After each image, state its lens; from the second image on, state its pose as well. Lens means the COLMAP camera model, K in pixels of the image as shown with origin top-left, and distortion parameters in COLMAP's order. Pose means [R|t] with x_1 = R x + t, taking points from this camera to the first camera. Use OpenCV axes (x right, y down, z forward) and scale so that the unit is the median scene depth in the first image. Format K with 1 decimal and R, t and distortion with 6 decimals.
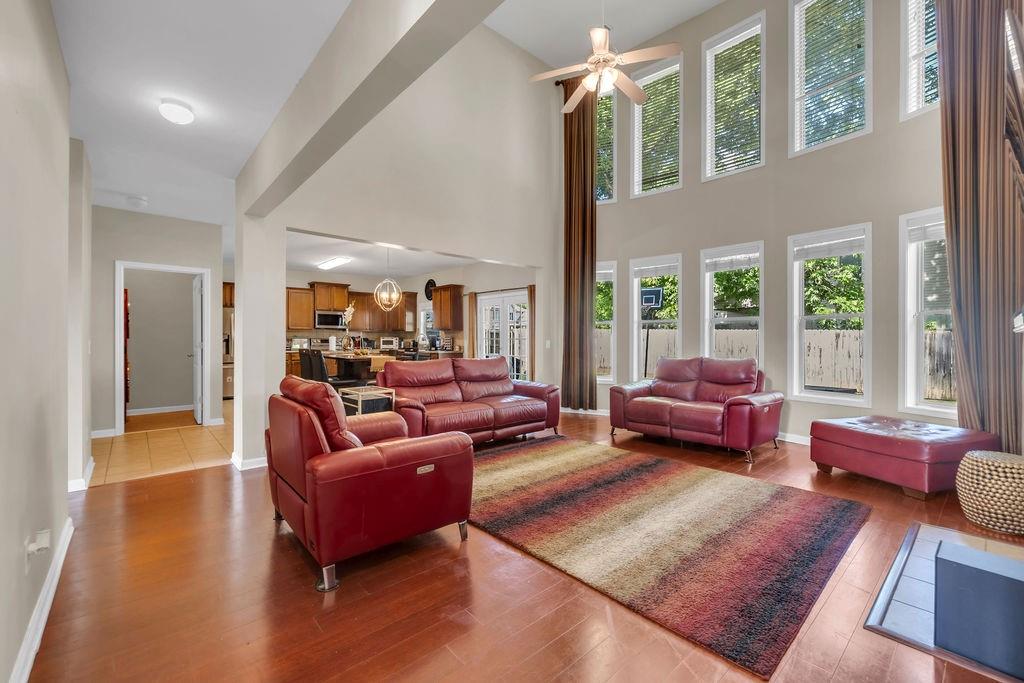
lens RADIAL K [[424.2, 0, 509.4], [0, 424.2, 339.3], [0, 0, 1]] dist [0.002133, 0.000605]
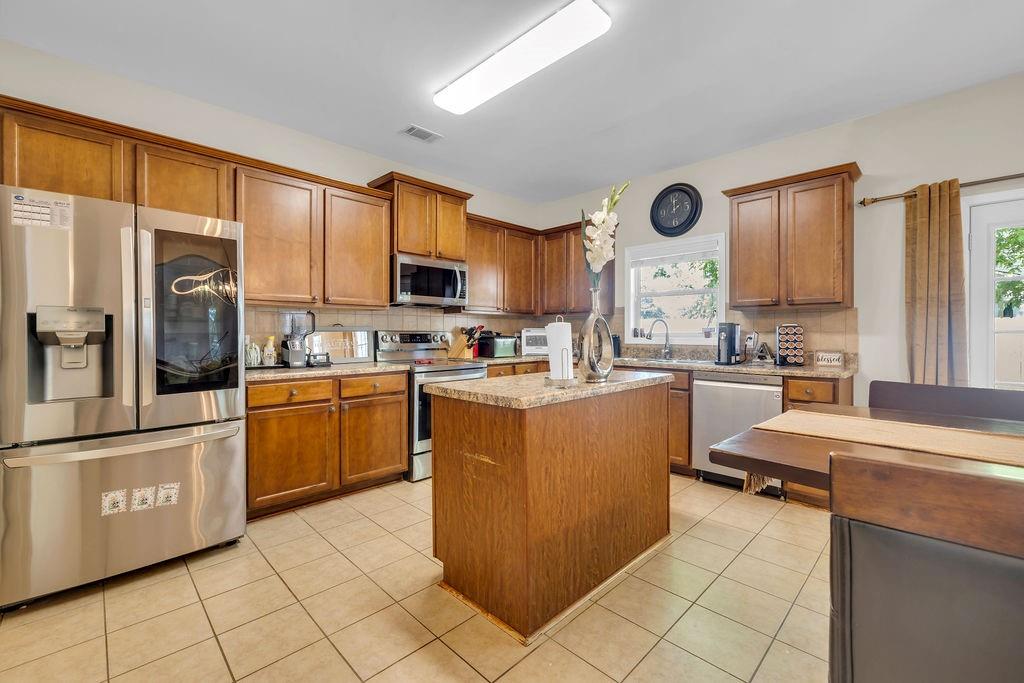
lens RADIAL K [[424.2, 0, 511.0], [0, 424.2, 334.9], [0, 0, 1]] dist [0.002133, 0.000605]
pose [[0.998723, 0.000700, 0.050520, -0.370336], [-0.000592, 0.999998, -0.002139, 0.002391], [-0.050521, 0.002106, 0.998721, 0.621096]]
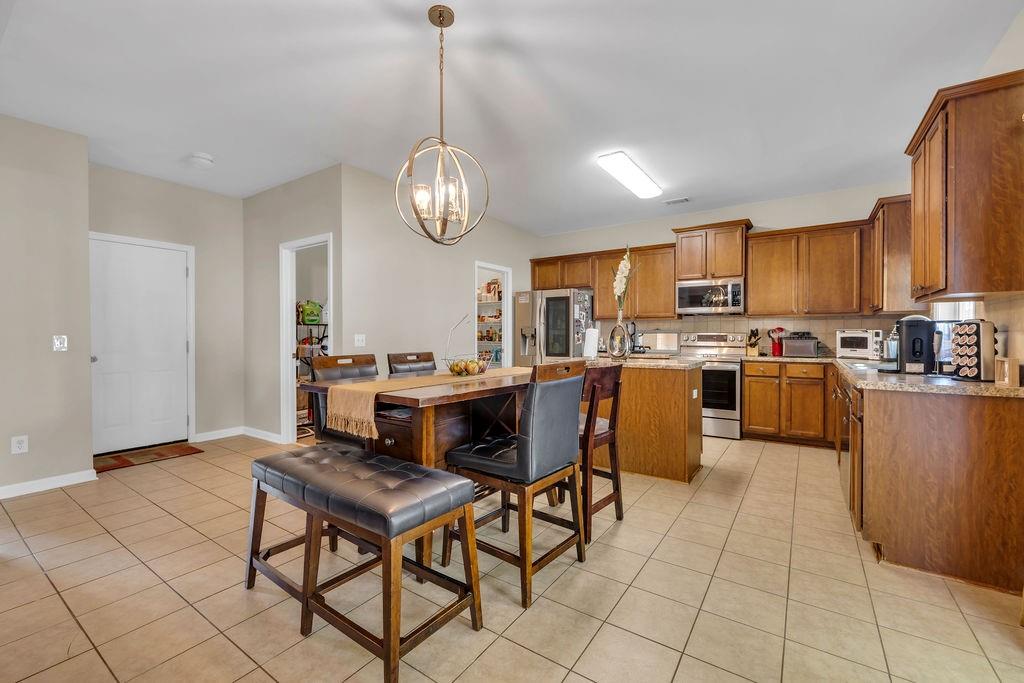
lens RADIAL K [[424.2, 0, 508.4], [0, 424.2, 337.7], [0, 0, 1]] dist [0.002133, 0.000605]
pose [[0.241845, 0.008362, -0.970279, 0.028399], [-0.005284, 0.999959, 0.007301, 0.001668], [0.970300, 0.003361, 0.241879, 0.645171]]
